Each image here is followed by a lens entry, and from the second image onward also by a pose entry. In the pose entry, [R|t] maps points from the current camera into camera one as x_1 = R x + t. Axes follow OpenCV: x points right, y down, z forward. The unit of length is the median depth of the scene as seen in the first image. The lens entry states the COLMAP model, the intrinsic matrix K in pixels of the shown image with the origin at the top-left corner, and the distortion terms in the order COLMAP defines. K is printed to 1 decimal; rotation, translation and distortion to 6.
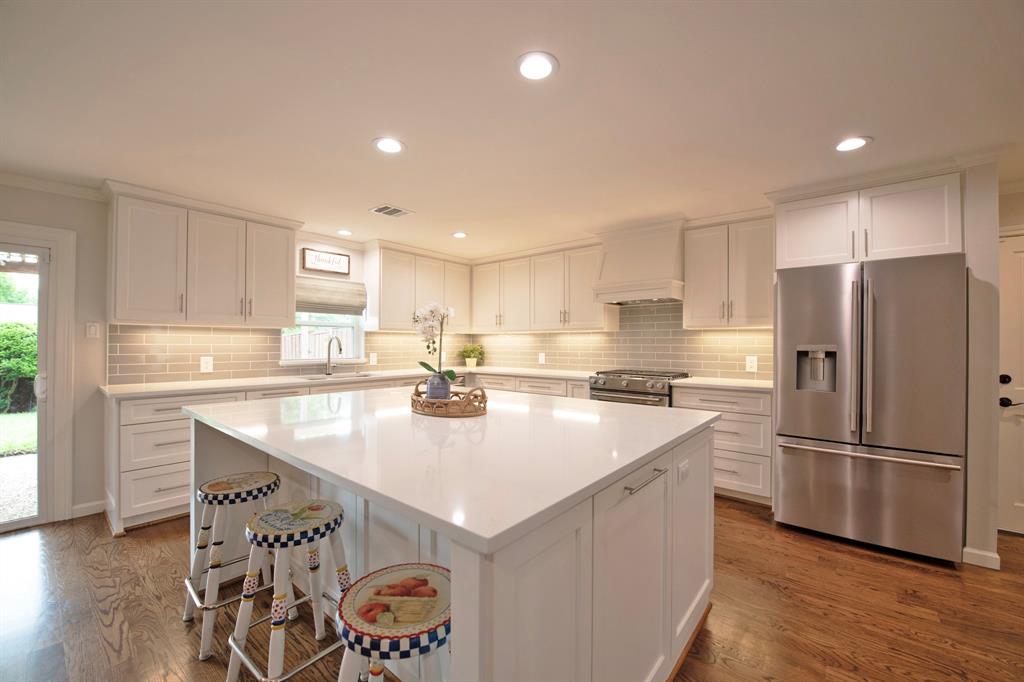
lens RADIAL K [[409.8, 0, 509.1], [0, 409.8, 341.0], [0, 0, 1]] dist [-0.013856, -0.000125]
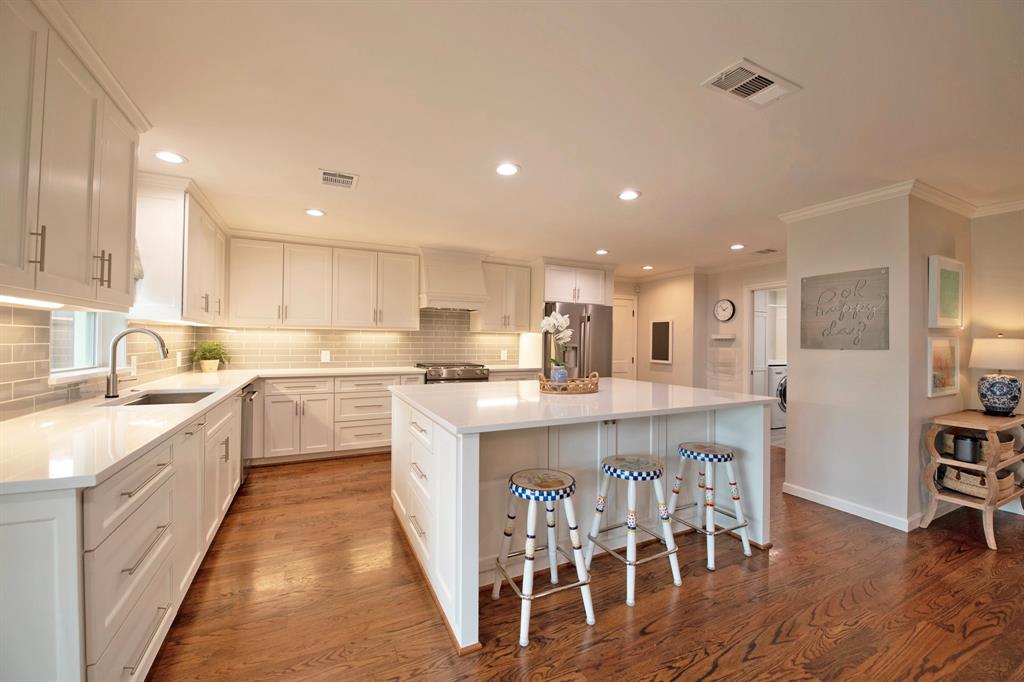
lens RADIAL K [[409.8, 0, 511.6], [0, 409.8, 340.6], [0, 0, 1]] dist [-0.013856, -0.000125]
pose [[0.403986, 0.003298, 0.914759, -0.702721], [-0.015263, 0.999879, 0.003136, -0.004151], [-0.914638, -0.015229, 0.403988, 0.277819]]
